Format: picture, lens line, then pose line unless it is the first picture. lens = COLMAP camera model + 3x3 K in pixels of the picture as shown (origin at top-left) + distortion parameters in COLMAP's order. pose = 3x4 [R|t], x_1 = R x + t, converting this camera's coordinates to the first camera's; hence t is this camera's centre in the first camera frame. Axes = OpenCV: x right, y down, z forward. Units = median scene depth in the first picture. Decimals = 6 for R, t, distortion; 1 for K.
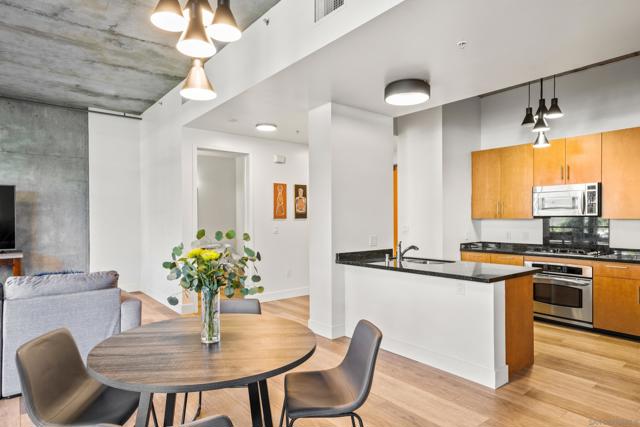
lens RADIAL K [[379.4, 0, 318.5], [0, 379.4, 220.1], [0, 0, 1]] dist [0.021453, -0.000542]
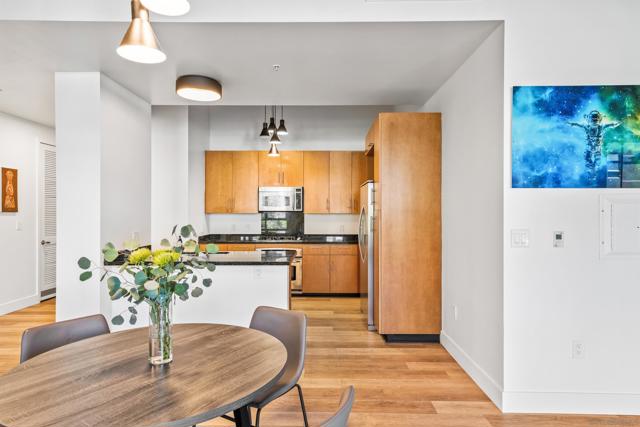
lens RADIAL K [[380.8, 0, 320.0], [0, 380.8, 213.5], [0, 0, 1]] dist [0.002282, 0.000640]
pose [[0.633627, 0.003201, 0.773632, -0.277335], [-0.001301, 0.999994, -0.003072, 0.001023], [-0.773638, 0.000939, 0.633628, 0.086522]]
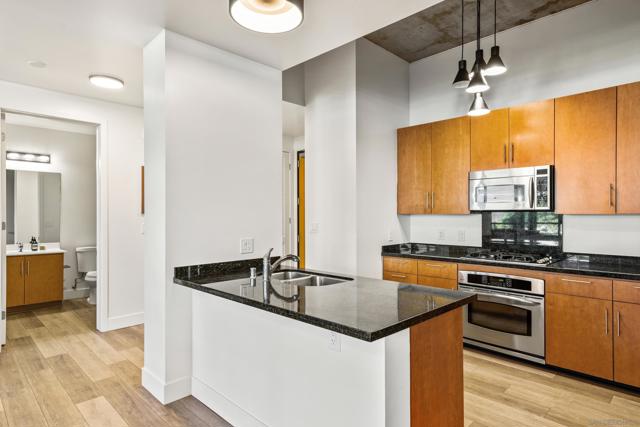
lens RADIAL K [[365.1, 0, 320.0], [0, 365.1, 213.5], [0, 0, 1]] dist [0.007232, 0.001348]
pose [[0.994719, 0.002523, 0.102605, 0.206668], [-0.001776, 0.999971, -0.007367, 0.001739], [-0.102621, 0.007146, 0.994695, 0.331981]]
